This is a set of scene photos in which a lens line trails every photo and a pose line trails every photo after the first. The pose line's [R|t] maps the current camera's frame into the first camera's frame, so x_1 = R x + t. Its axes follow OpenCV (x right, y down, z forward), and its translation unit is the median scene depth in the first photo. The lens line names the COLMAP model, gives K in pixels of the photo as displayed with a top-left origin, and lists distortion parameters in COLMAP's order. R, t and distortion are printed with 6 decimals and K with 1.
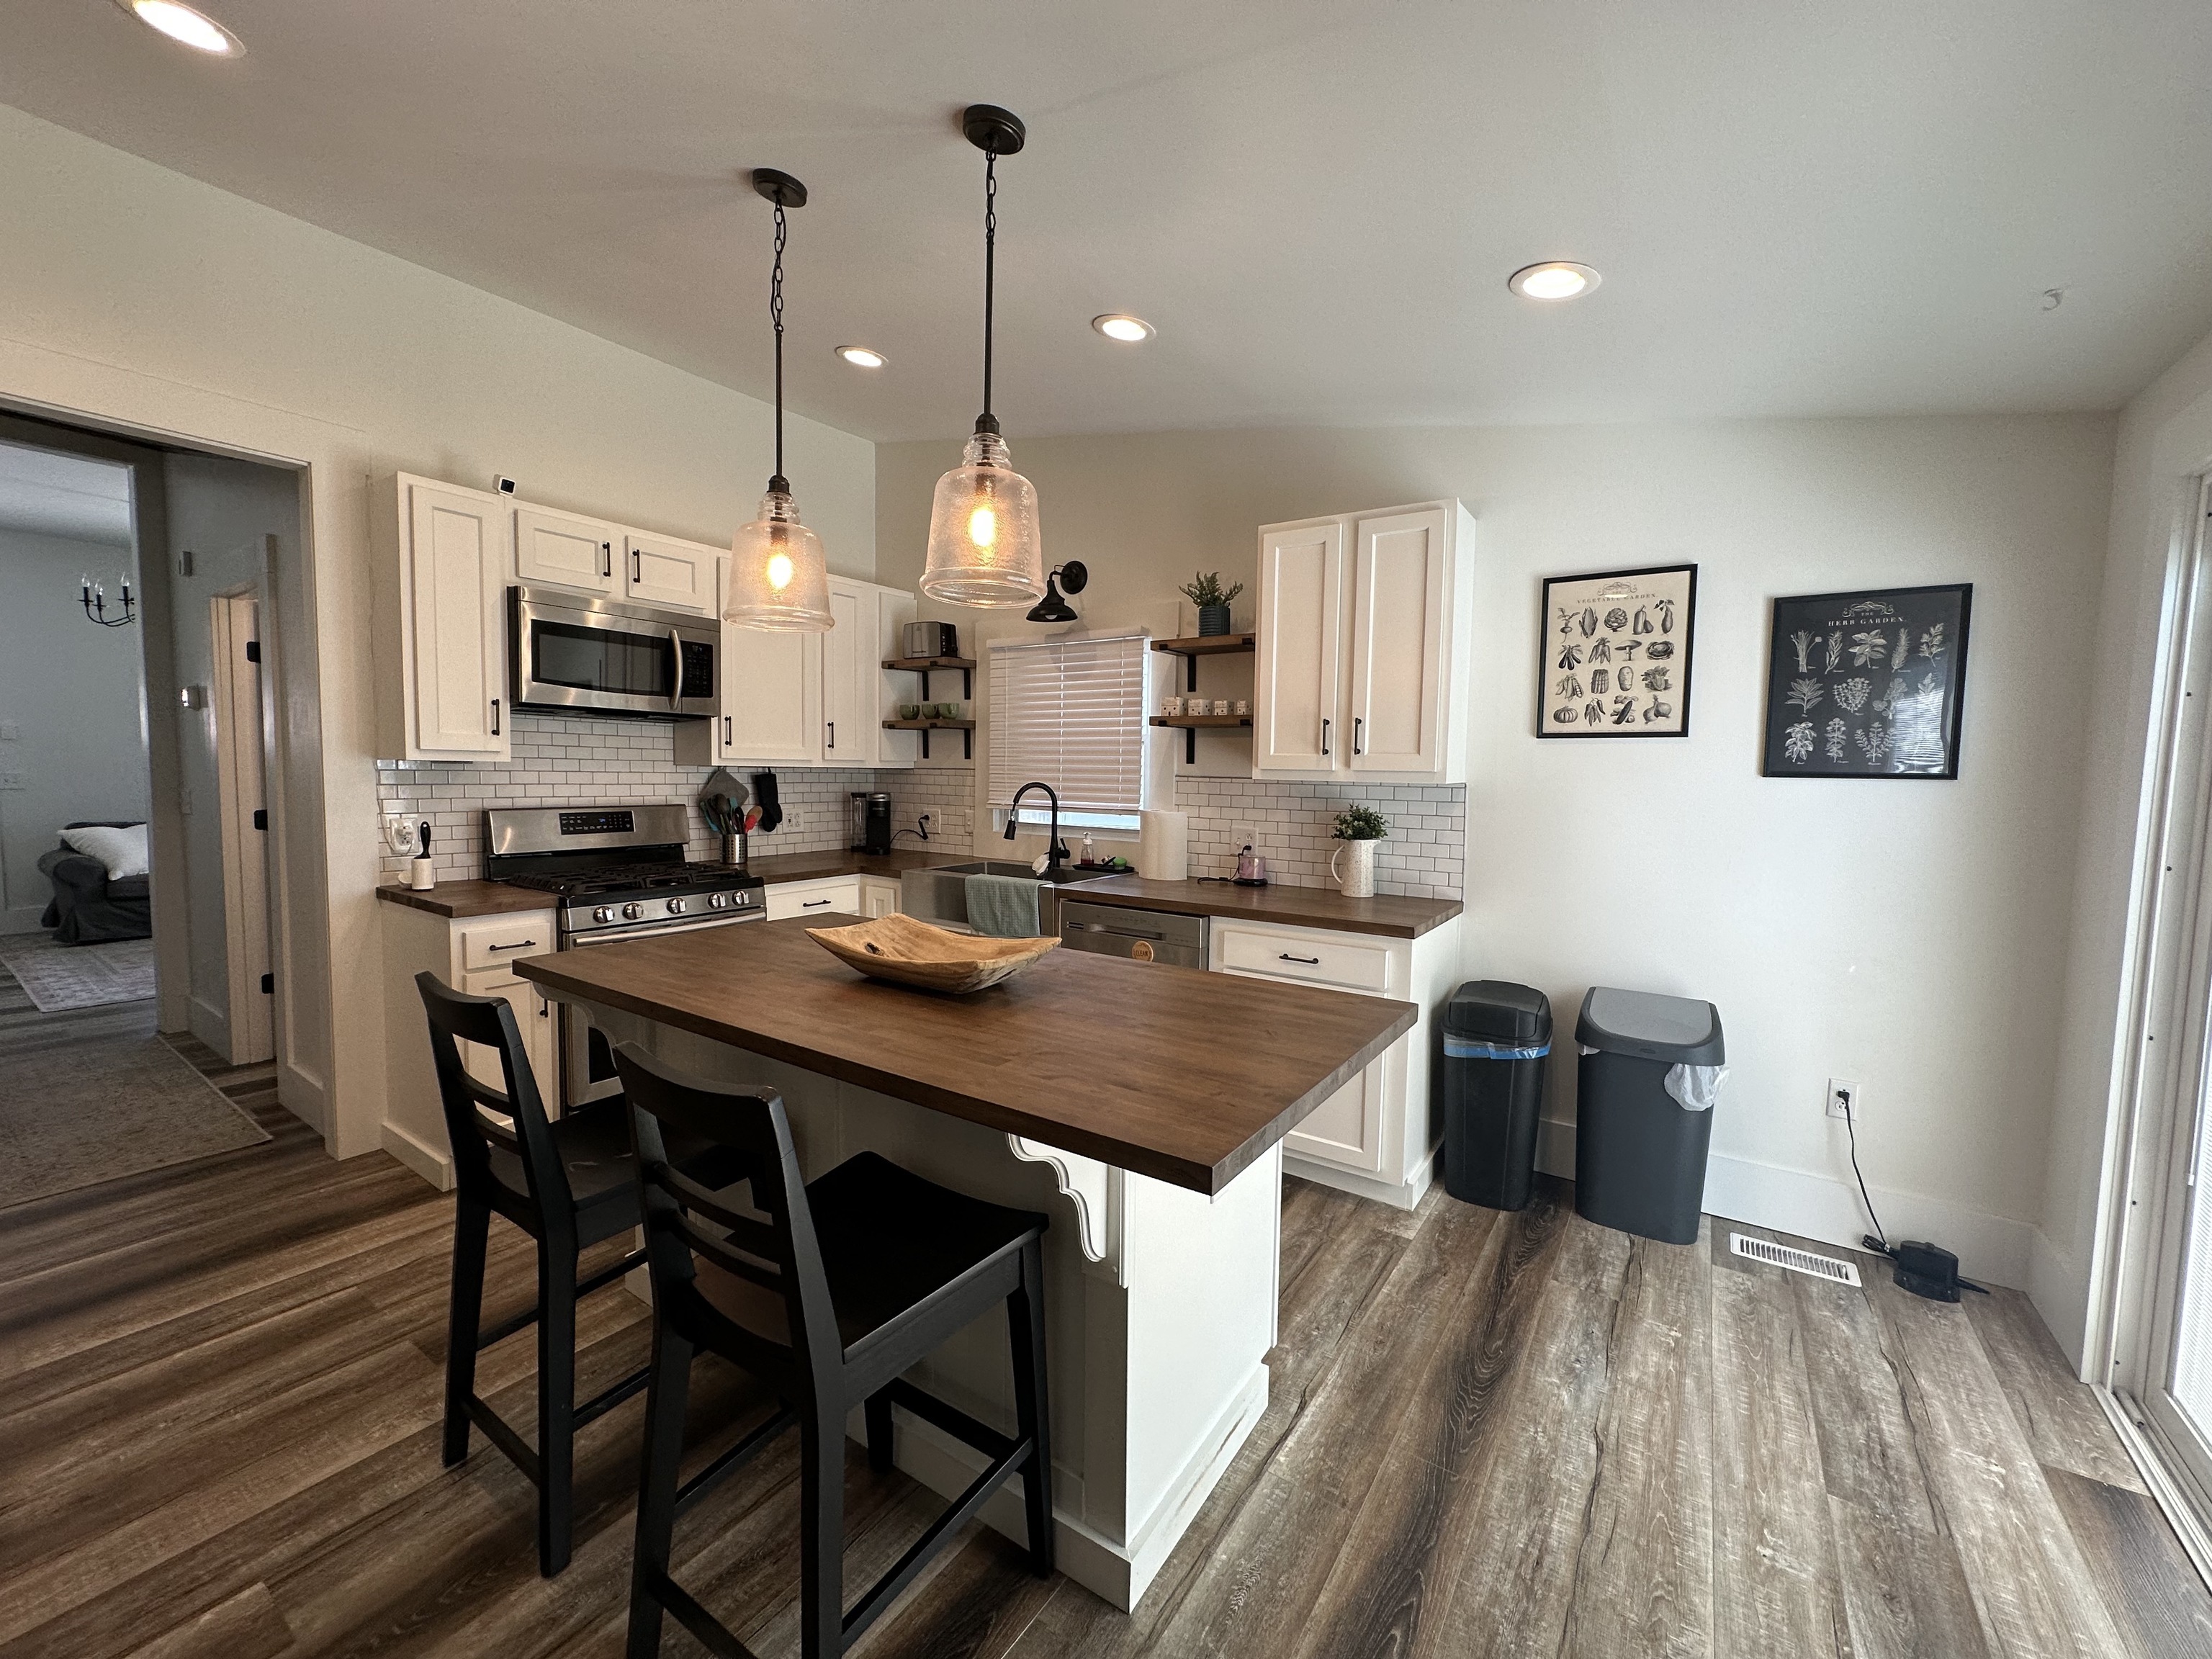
lens RADIAL K [[888.2, 0, 1100.4], [0, 888.2, 825.1], [0, 0, 1]] dist [0.000673, 0.000074]
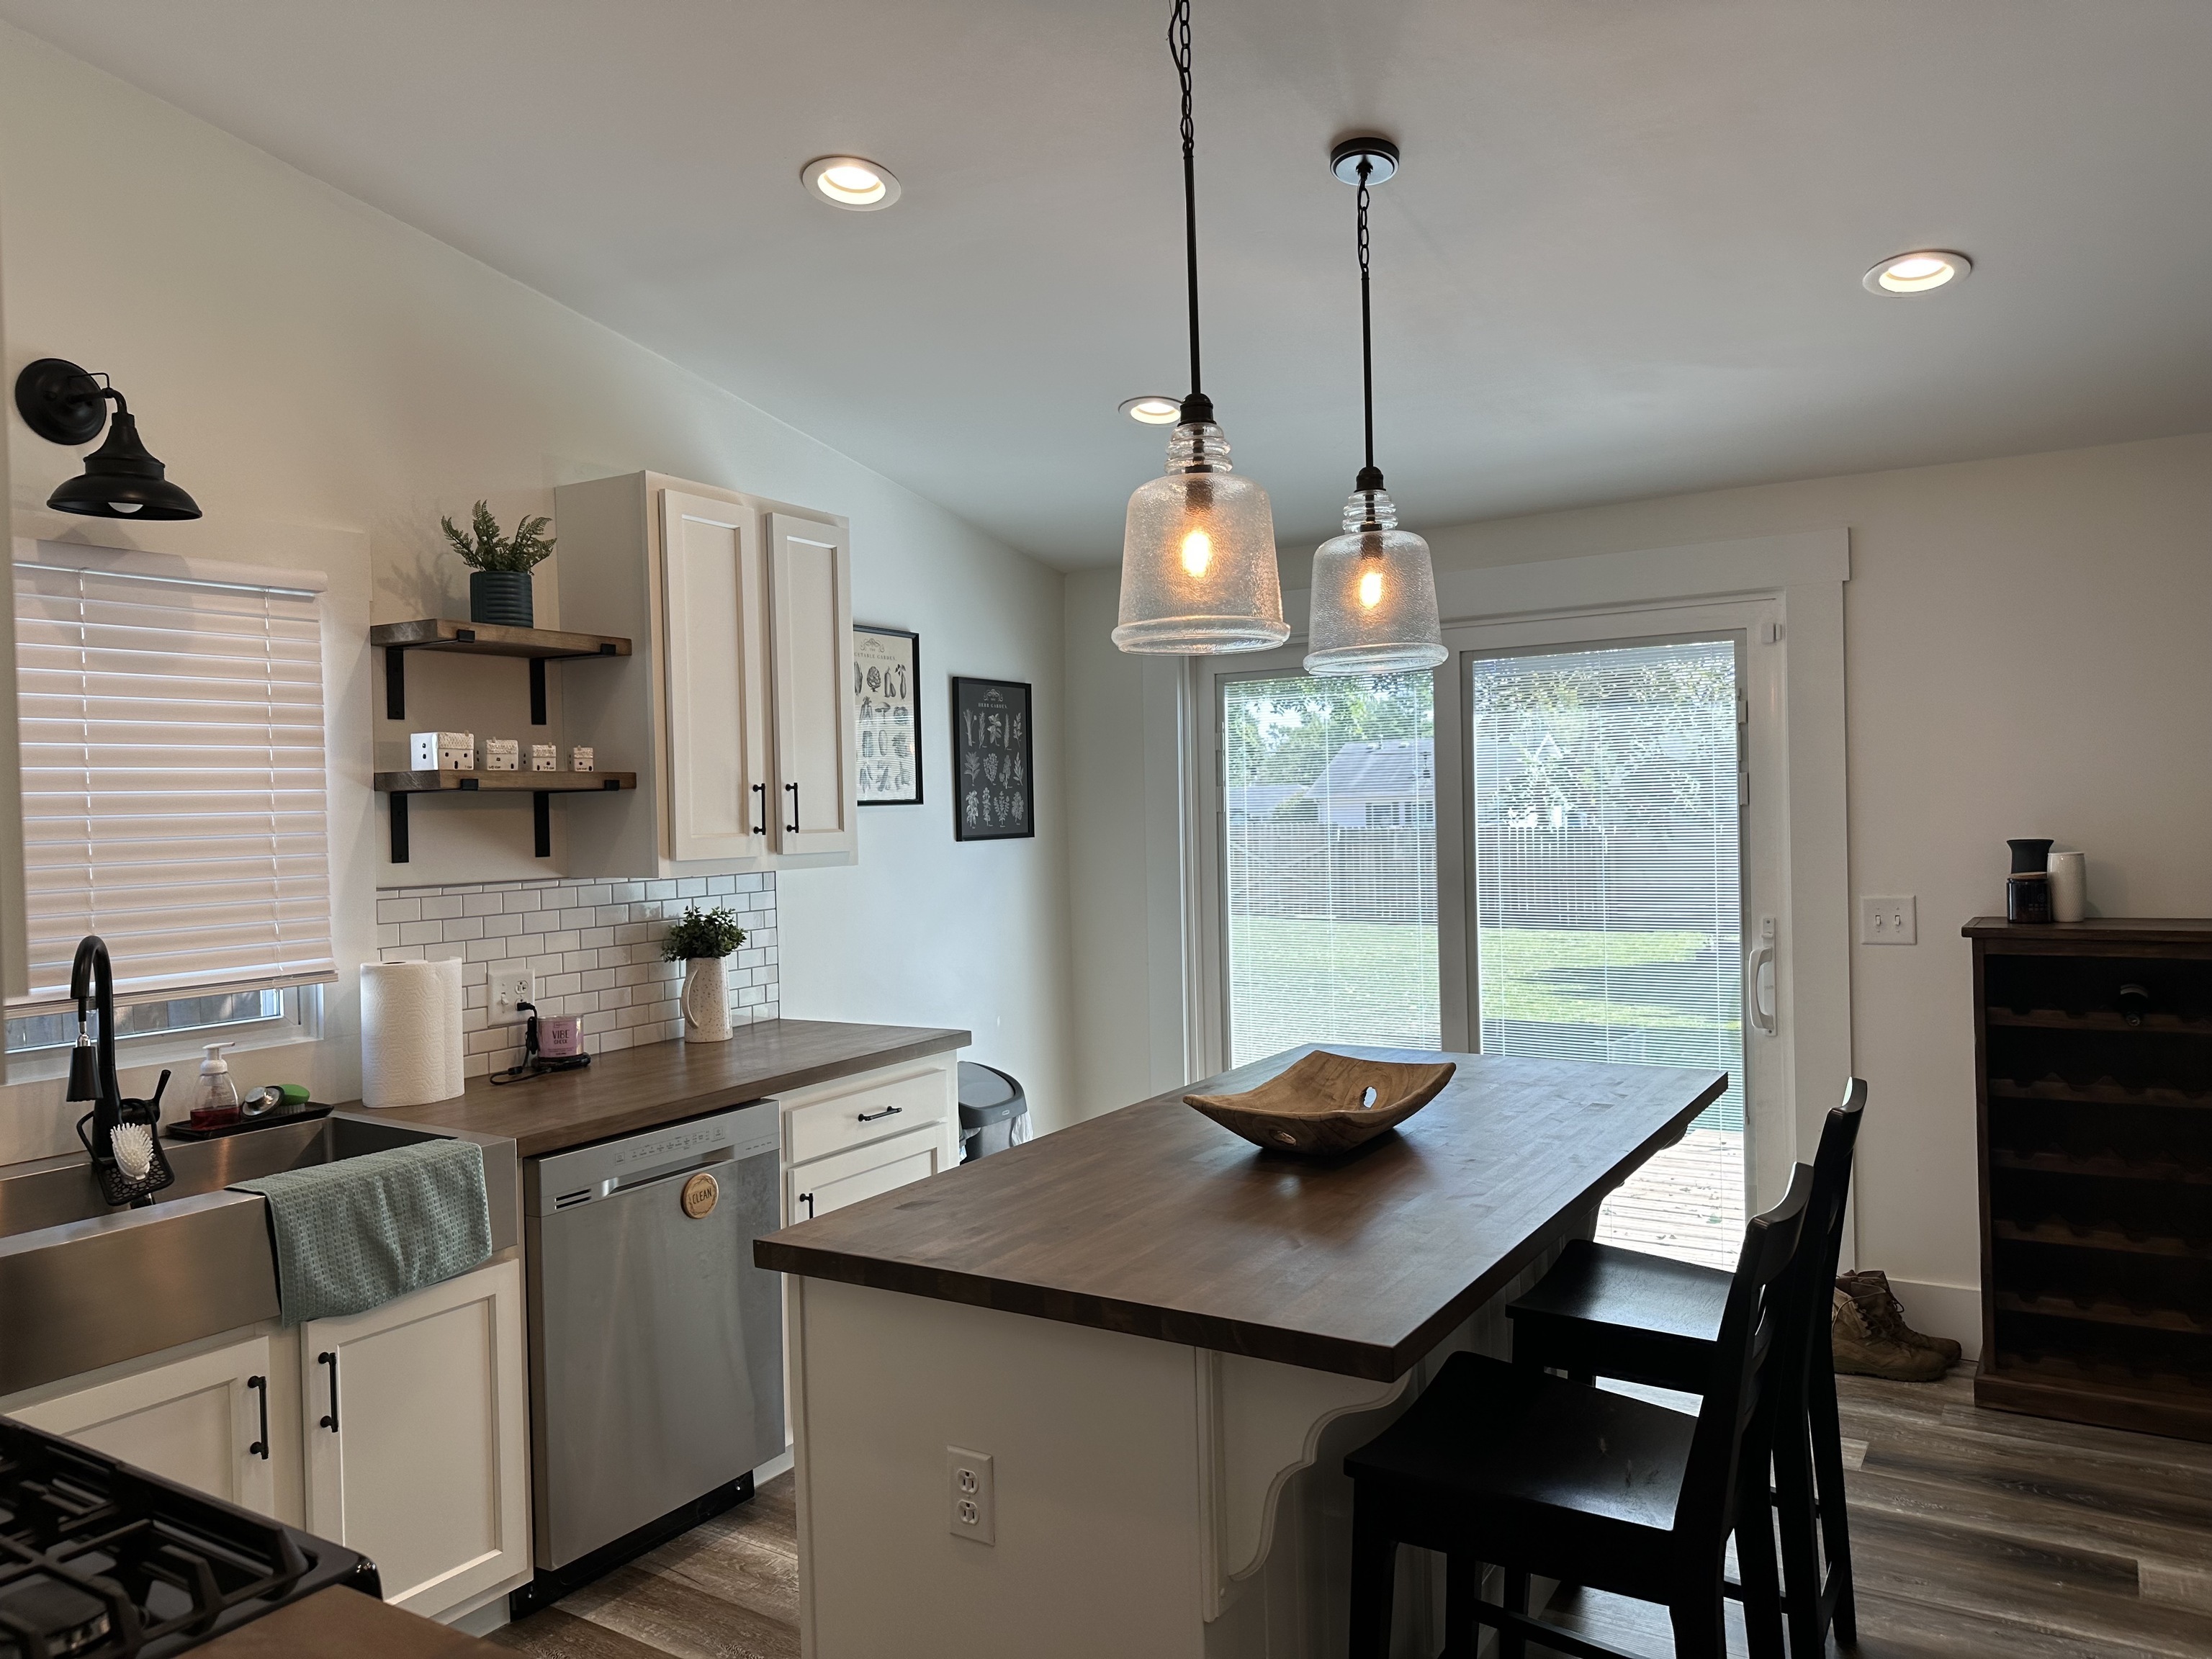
lens RADIAL K [[1540.0, 0, 1105.2], [0, 1540.0, 826.8], [0, 0, 1]] dist [-0.001809, -0.000273]
pose [[-0.048404, -0.026111, 0.998486, -1.042699], [0.092610, 0.995235, 0.030516, -0.105242], [-0.994525, 0.093947, -0.045755, 0.853543]]
